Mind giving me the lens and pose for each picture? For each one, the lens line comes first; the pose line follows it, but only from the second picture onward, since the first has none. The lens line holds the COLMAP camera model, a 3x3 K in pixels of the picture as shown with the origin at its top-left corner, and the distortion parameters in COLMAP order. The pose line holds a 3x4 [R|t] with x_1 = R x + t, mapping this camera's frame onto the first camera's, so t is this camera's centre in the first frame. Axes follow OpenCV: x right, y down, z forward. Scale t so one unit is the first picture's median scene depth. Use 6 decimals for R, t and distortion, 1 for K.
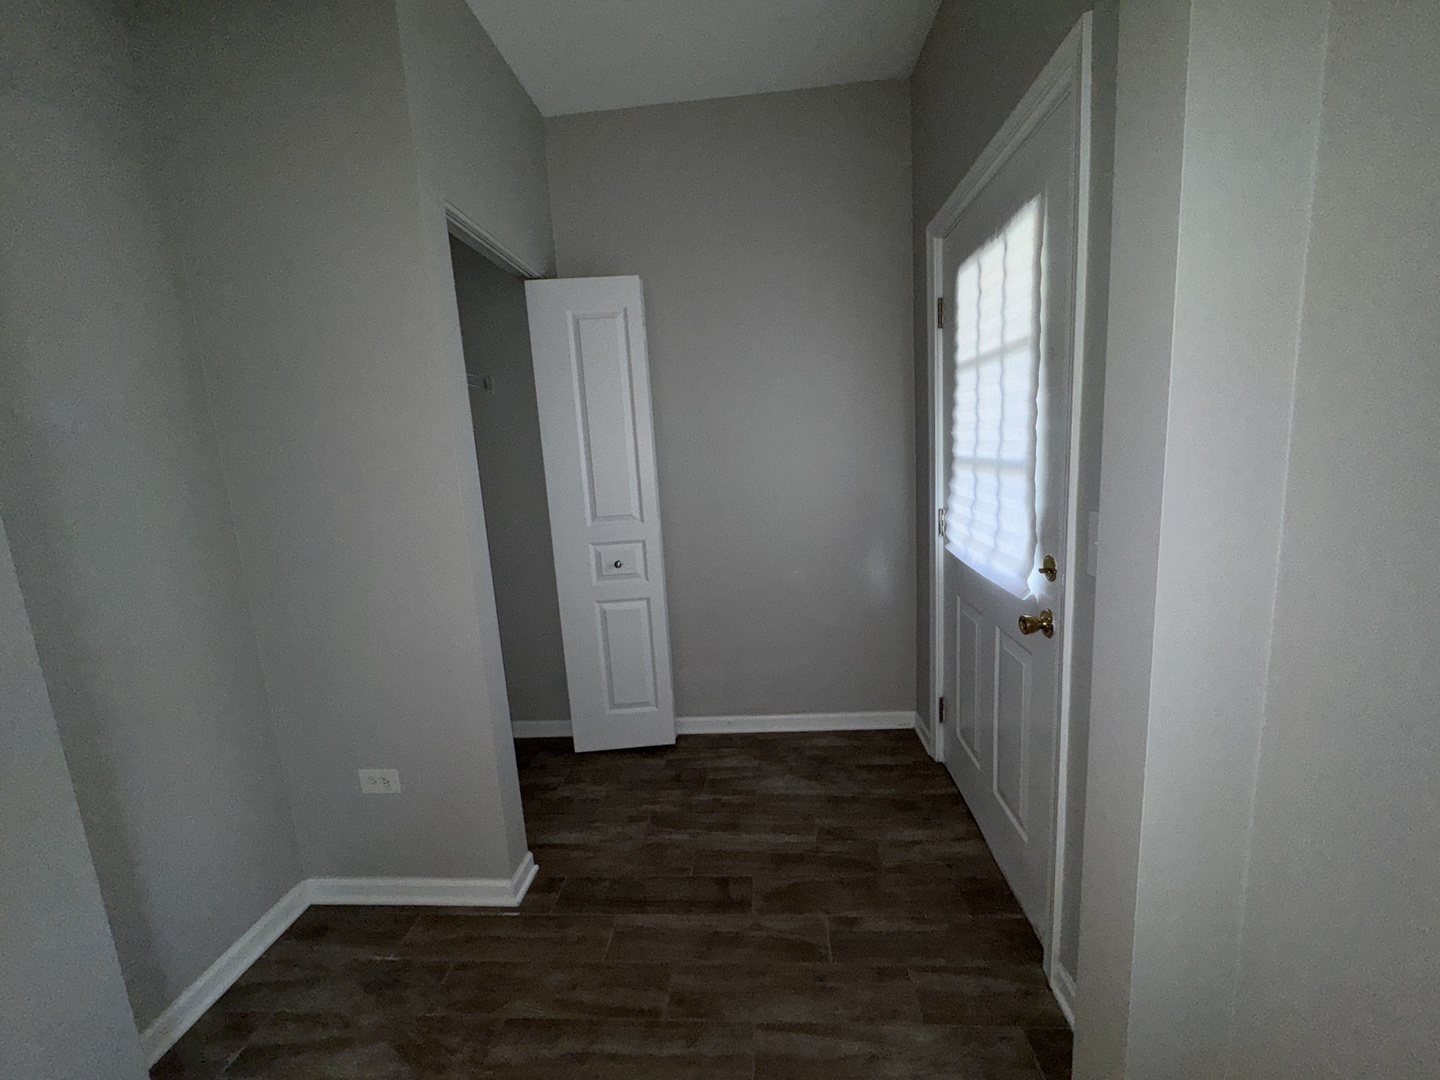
lens RADIAL K [[575.8, 0, 720.0], [0, 575.8, 540.0], [0, 0, 1]] dist [-0.000594, 0.000109]
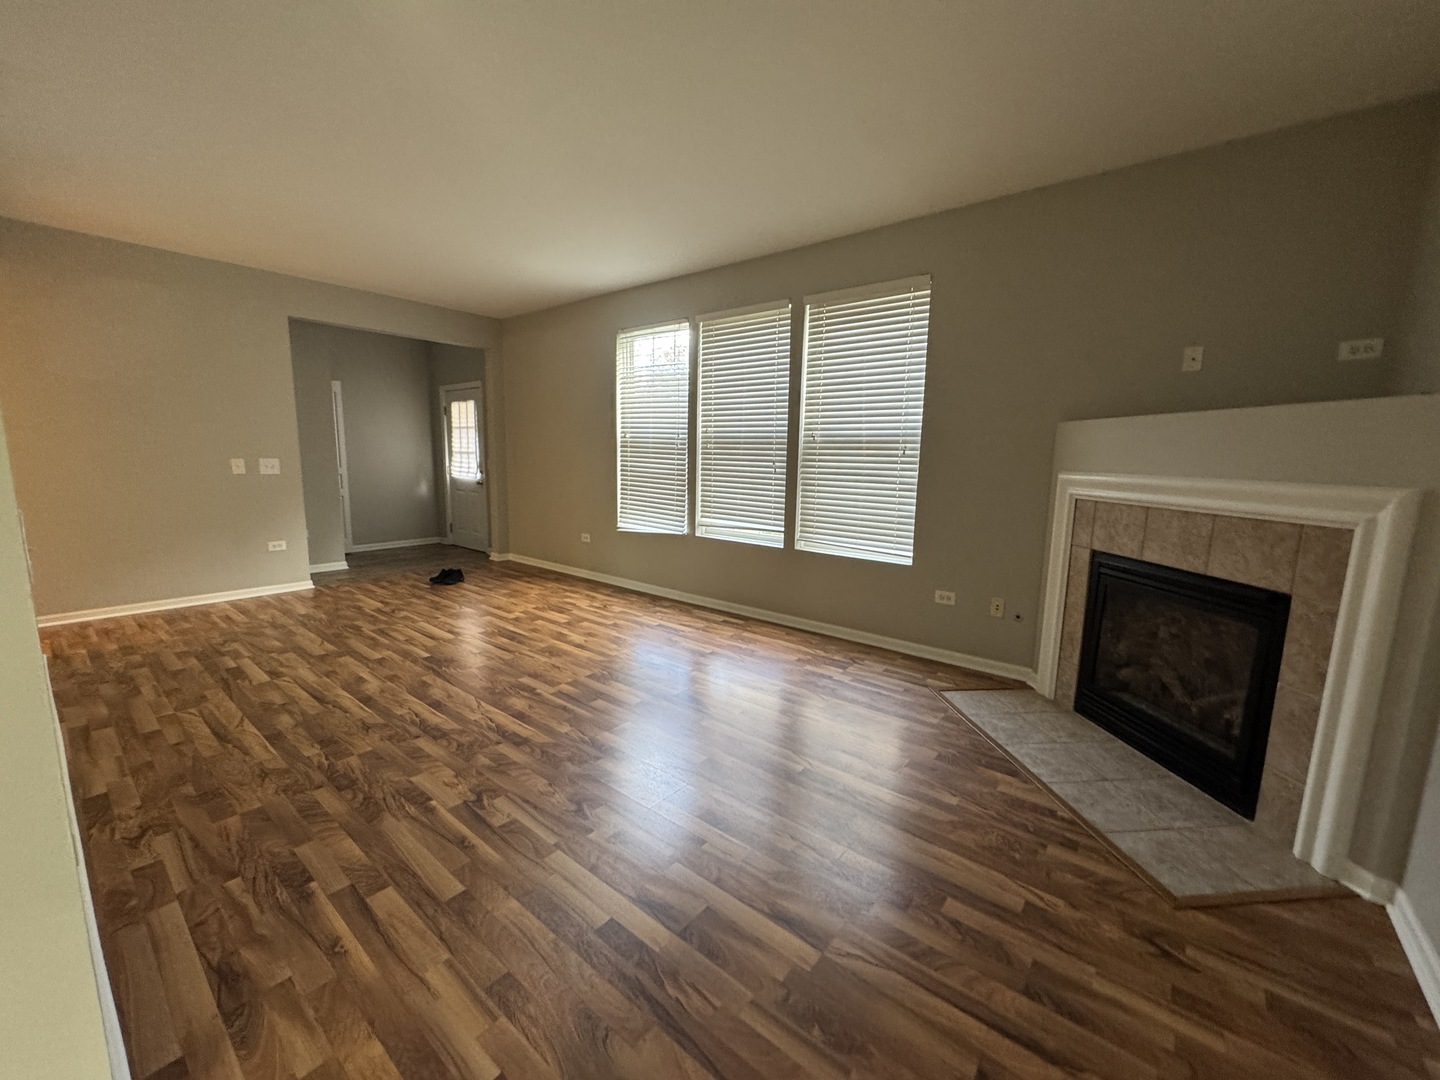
lens RADIAL K [[575.8, 0, 720.0], [0, 575.8, 540.0], [0, 0, 1]] dist [-0.000594, 0.000109]
pose [[0.561920, -0.051350, 0.825597, -1.728127], [0.079879, 0.996775, 0.007630, 0.541906], [-0.823326, 0.061661, 0.564209, -2.496063]]
